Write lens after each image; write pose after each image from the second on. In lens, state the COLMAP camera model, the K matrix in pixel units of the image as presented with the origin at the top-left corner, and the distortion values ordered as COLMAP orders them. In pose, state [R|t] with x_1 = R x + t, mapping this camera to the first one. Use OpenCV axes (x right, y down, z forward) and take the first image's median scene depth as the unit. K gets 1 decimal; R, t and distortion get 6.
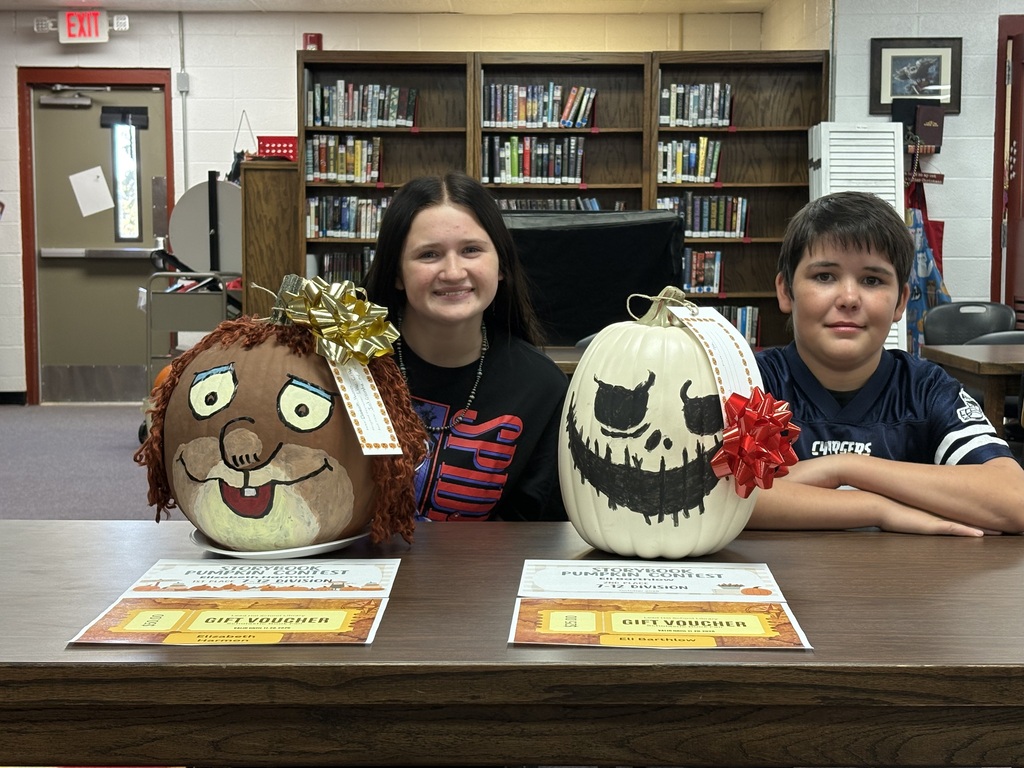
lens RADIAL K [[1742.7, 0, 519.6], [0, 1742.7, 384.4], [0, 0, 1]] dist [0.075208, 0.000000]
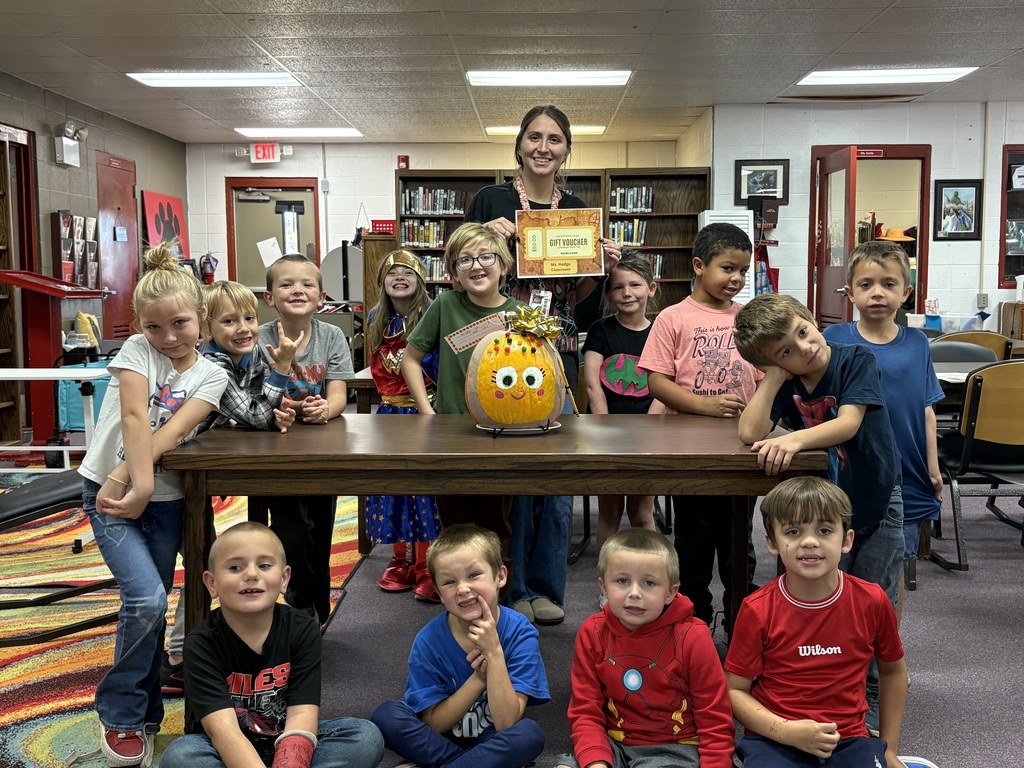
lens RADIAL K [[1151.9, 0, 507.8], [0, 1151.9, 385.0], [0, 0, 1]] dist [0.078306, 0.000000]
pose [[0.999689, -0.003468, -0.024686, 0.008474], [0.003721, 0.999941, 0.010193, 0.006397], [0.024649, -0.010281, 0.999643, -0.116646]]
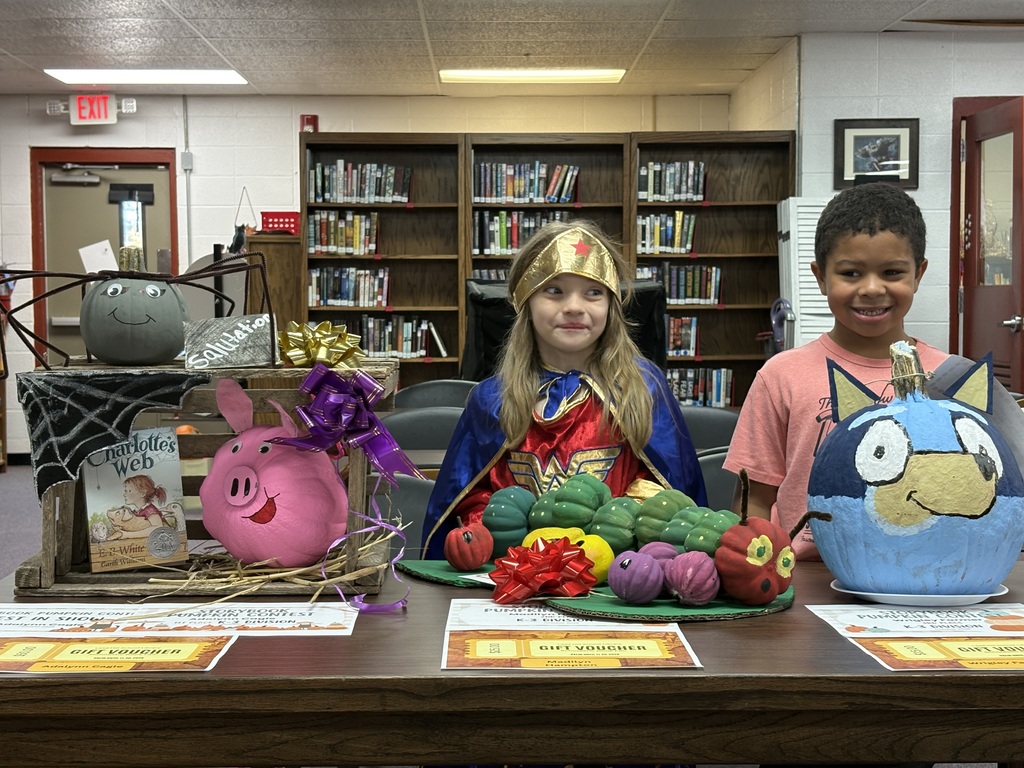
lens RADIAL K [[1672.6, 0, 507.2], [0, 1672.6, 385.4], [0, 0, 1]] dist [0.088869, 0.000000]
pose [[0.999937, -0.005191, 0.009911, -0.011107], [0.005531, 0.999386, -0.034599, 0.000356], [-0.009725, 0.034652, 0.999352, -0.023246]]
